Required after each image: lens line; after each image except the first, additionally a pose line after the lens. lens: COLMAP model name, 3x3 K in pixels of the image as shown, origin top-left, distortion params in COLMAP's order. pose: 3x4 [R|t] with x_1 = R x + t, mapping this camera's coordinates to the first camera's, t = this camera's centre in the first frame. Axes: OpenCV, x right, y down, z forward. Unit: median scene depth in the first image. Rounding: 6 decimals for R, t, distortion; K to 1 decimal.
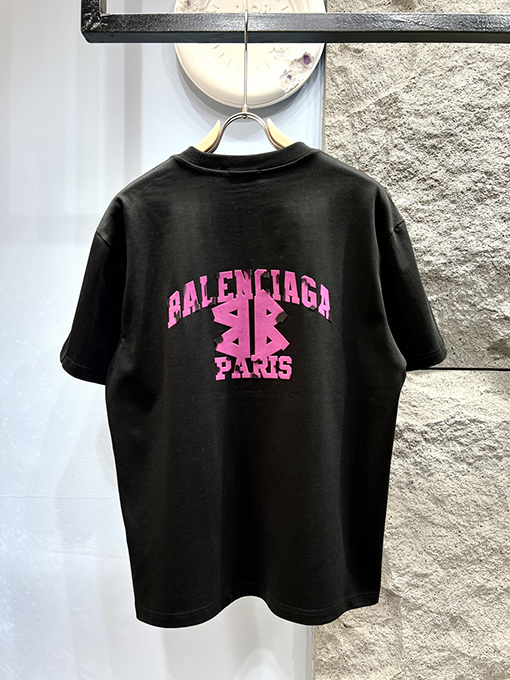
lens RADIAL K [[507.3, 0, 255.0], [0, 507.3, 345.3], [0, 0, 1]] dist [0.020623, -0.035507]
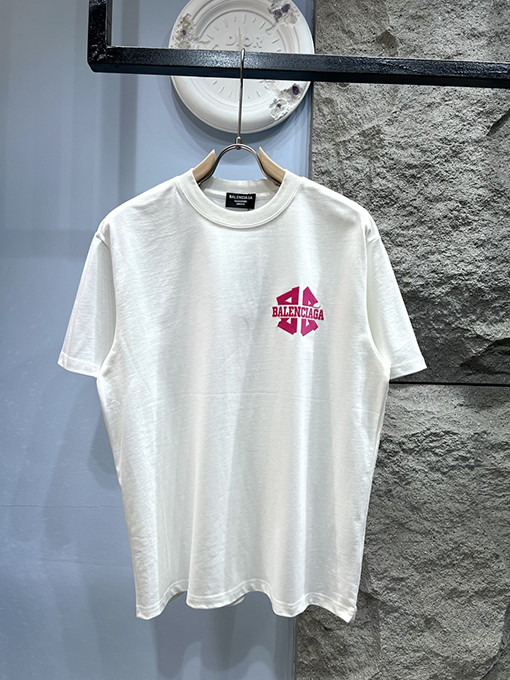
lens RADIAL K [[507.3, 0, 252.1], [0, 507.3, 343.0], [0, 0, 1]] dist [0.020623, -0.035507]
pose [[0.998671, 0.013211, 0.049815, -0.035195], [-0.012370, 0.999777, -0.017139, -0.015950], [-0.050030, 0.016500, 0.998611, -0.046177]]
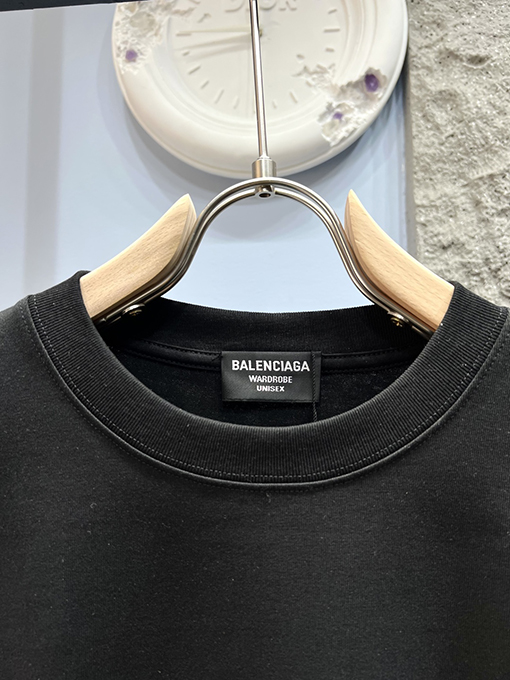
lens RADIAL K [[507.3, 0, 254.6], [0, 507.3, 340.6], [0, 0, 1]] dist [0.020623, -0.035507]
pose [[0.998535, -0.023225, -0.048871, 0.004394], [0.015988, 0.989511, -0.143573, -0.240642], [0.051693, 0.142582, 0.988432, 0.537939]]
